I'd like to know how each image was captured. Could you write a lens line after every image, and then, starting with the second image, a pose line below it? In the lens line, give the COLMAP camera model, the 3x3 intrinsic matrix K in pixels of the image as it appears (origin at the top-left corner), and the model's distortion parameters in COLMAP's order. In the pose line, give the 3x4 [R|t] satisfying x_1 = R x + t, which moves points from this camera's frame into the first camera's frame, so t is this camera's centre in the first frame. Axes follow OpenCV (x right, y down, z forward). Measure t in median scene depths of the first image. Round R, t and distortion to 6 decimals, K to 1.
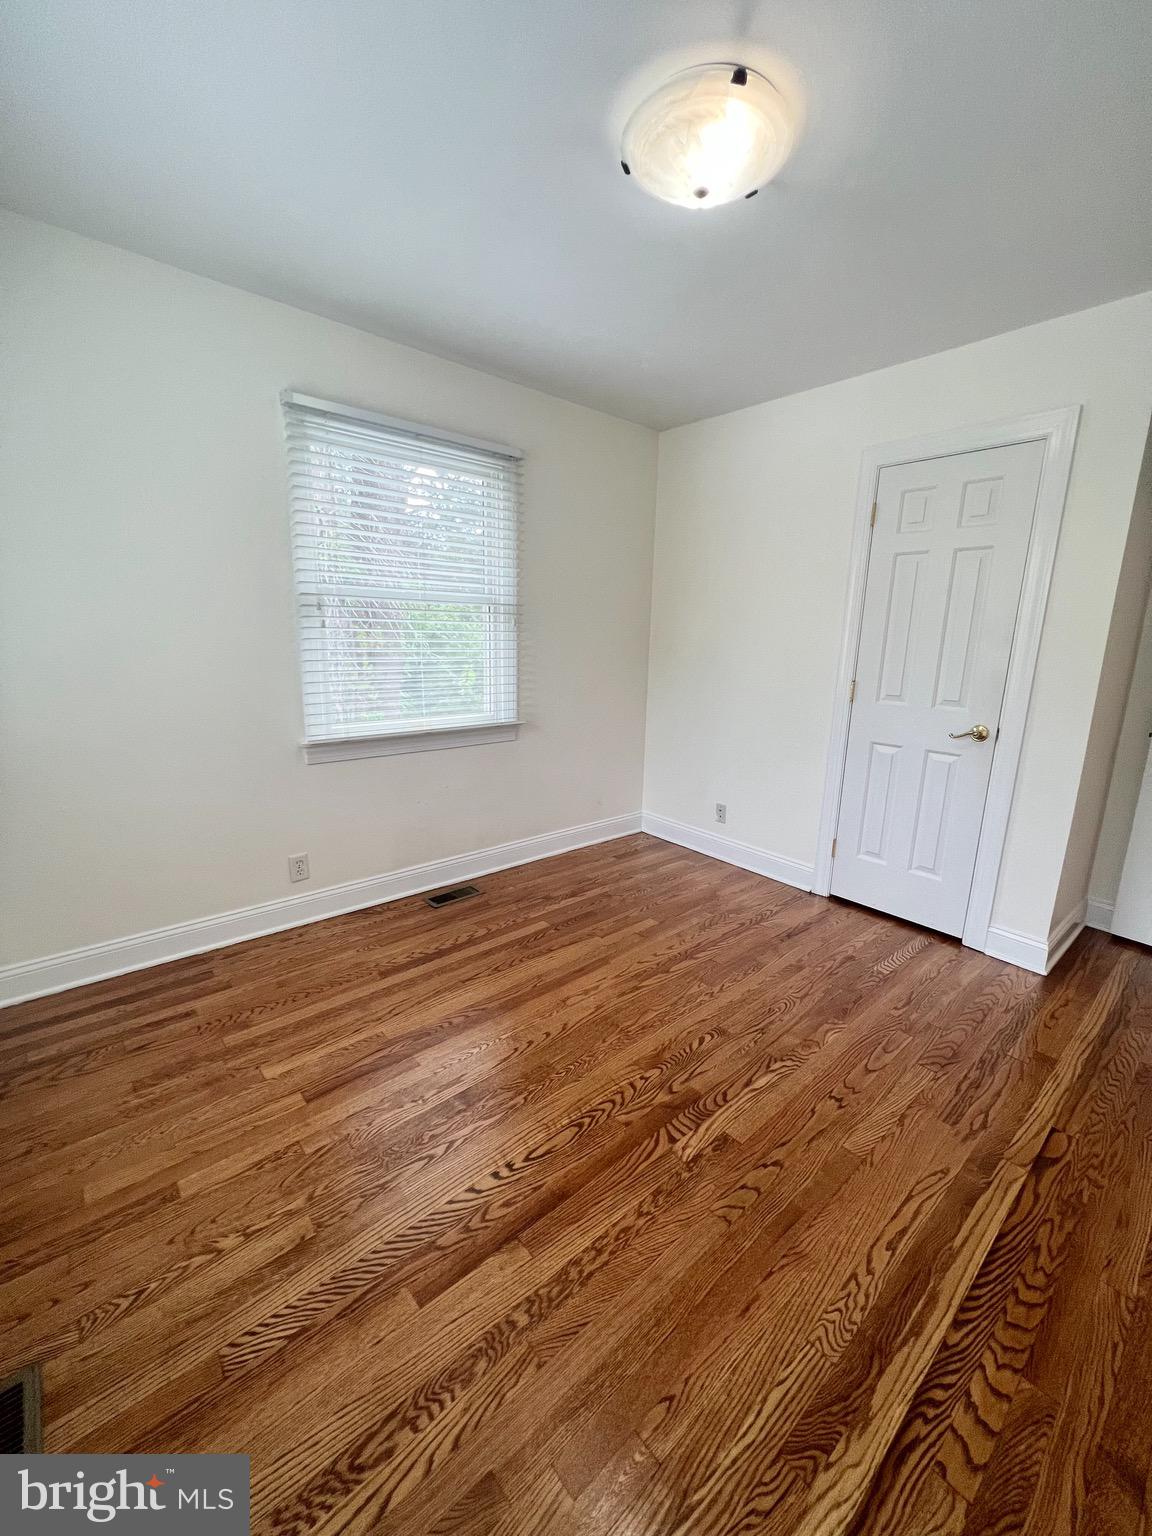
lens RADIAL K [[613.8, 0, 578.7], [0, 613.8, 762.5], [0, 0, 1]] dist [-0.001967, 0.000643]
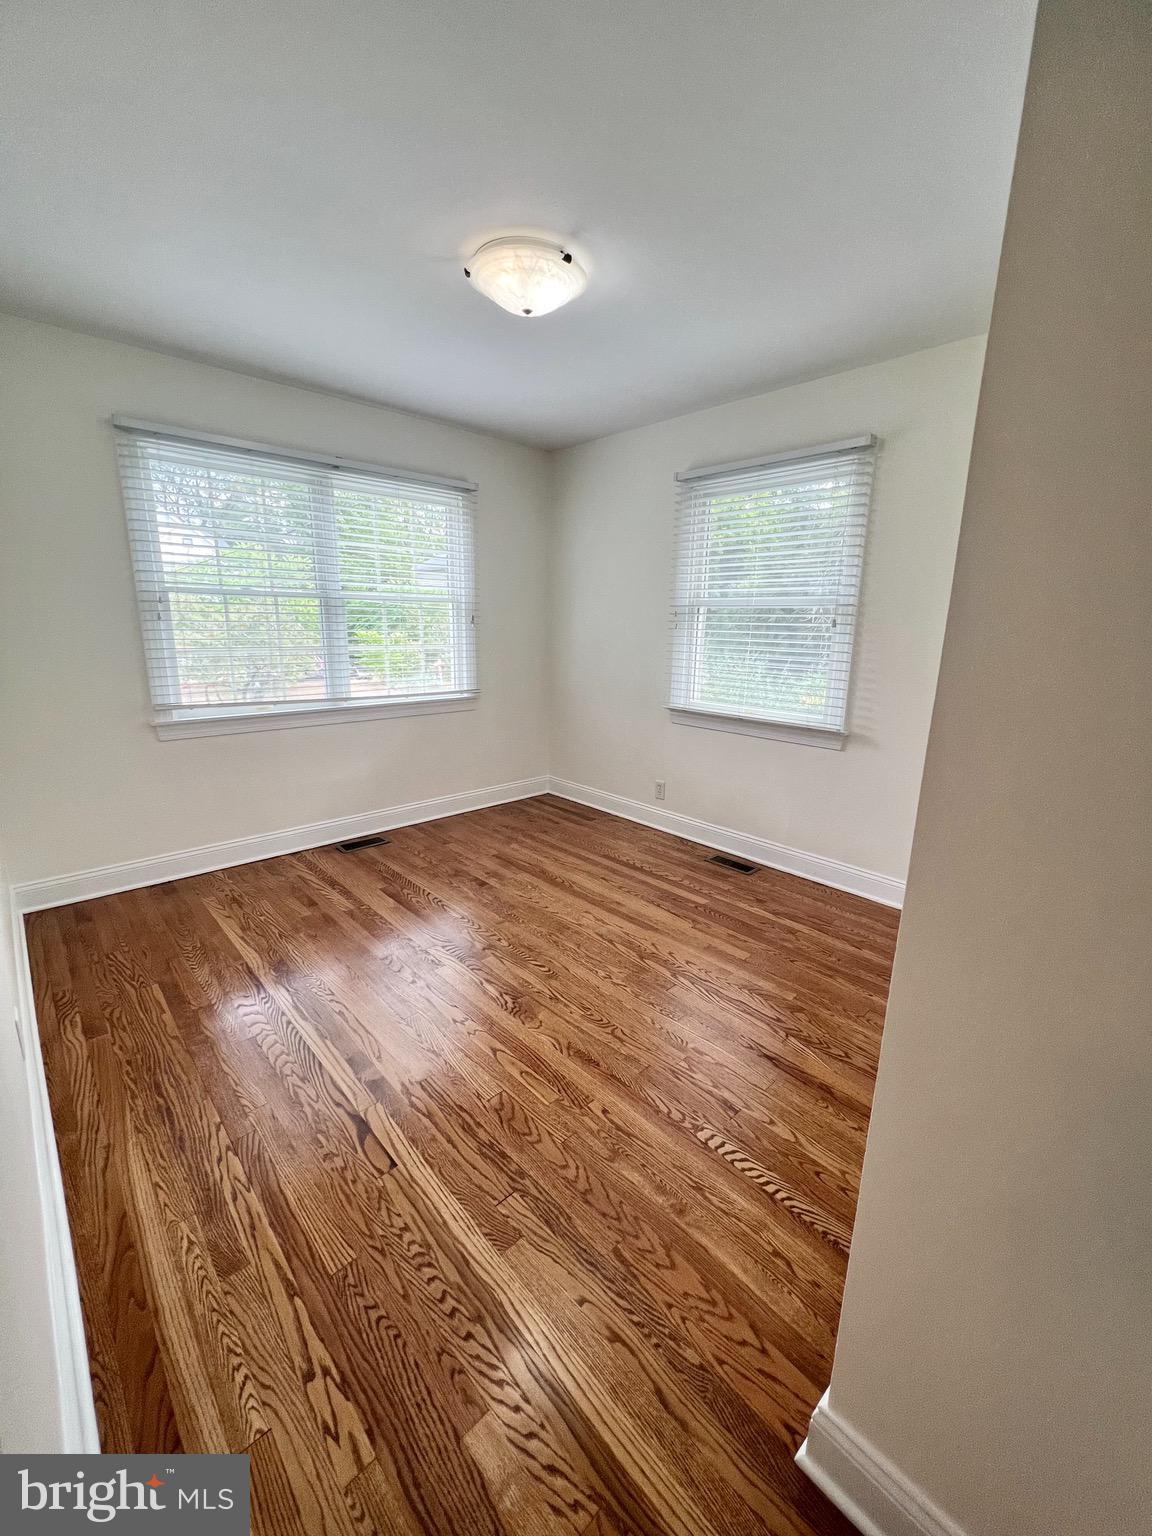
lens RADIAL K [[613.8, 0, 578.7], [0, 613.8, 762.5], [0, 0, 1]] dist [-0.001967, 0.000643]
pose [[0.039904, 0.205711, -0.977799, 1.120648], [-0.225465, 0.955194, 0.191754, -0.152661], [0.973434, 0.212808, 0.084497, 0.764734]]
